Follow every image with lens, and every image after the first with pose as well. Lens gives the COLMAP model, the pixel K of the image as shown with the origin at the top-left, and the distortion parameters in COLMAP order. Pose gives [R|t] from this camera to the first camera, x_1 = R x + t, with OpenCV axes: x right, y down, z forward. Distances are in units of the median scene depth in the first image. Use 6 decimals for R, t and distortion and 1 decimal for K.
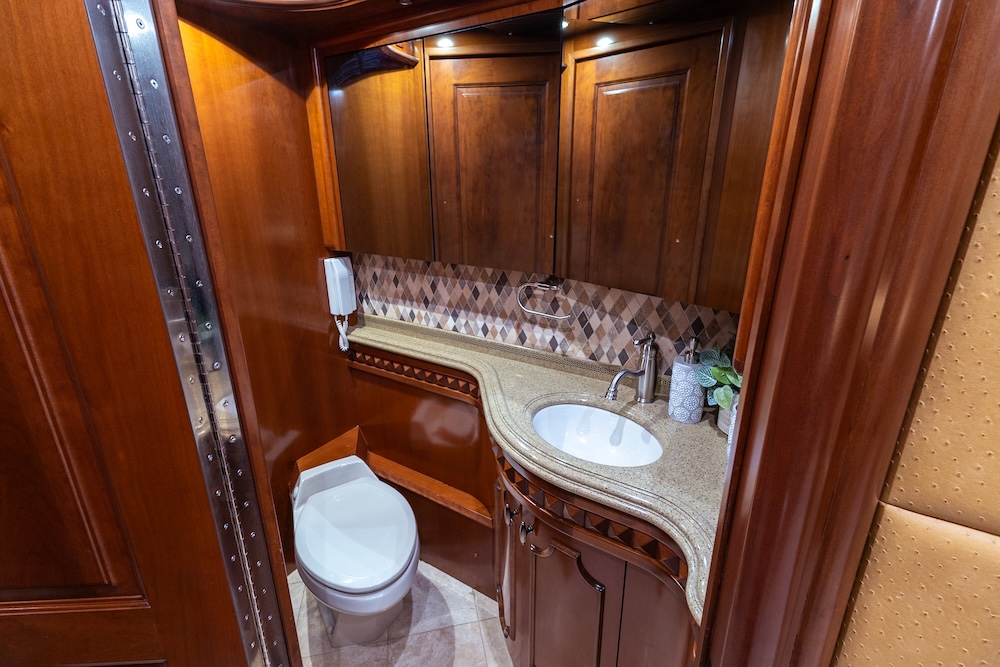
lens RADIAL K [[478.5, 0, 500.0], [0, 478.5, 333.5], [0, 0, 1]] dist [-0.078783, -0.000076]
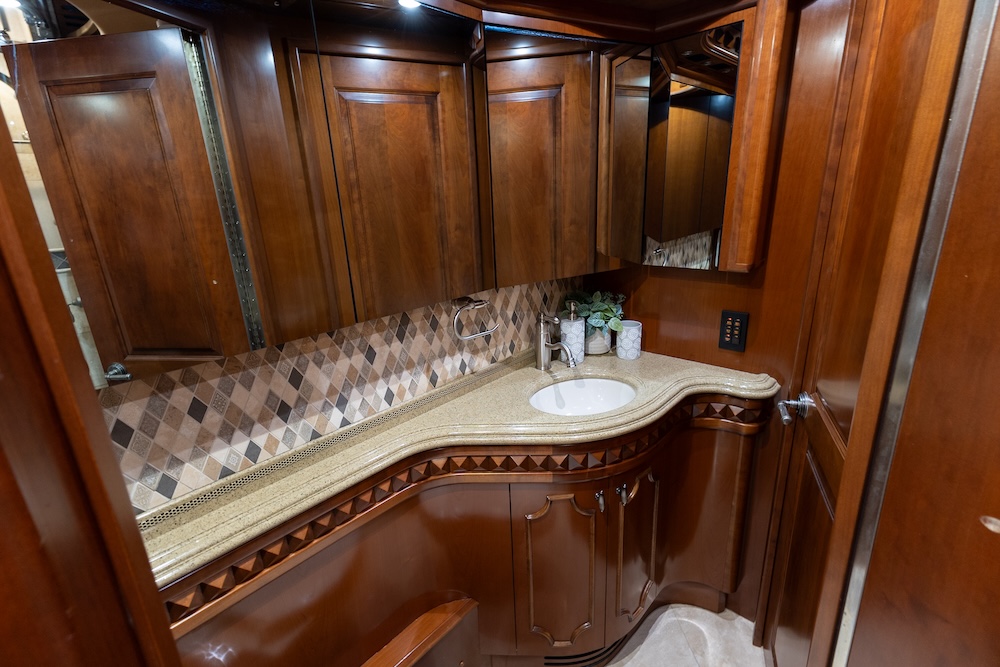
lens RADIAL K [[461.2, 0, 499.0], [0, 461.2, 332.6], [0, 0, 1]] dist [0.024600, -0.008023]
pose [[0.165773, -0.280761, 0.945353, -0.664797], [0.359286, 0.909927, 0.207237, -0.188902], [-0.918386, 0.305298, 0.251715, 0.629851]]
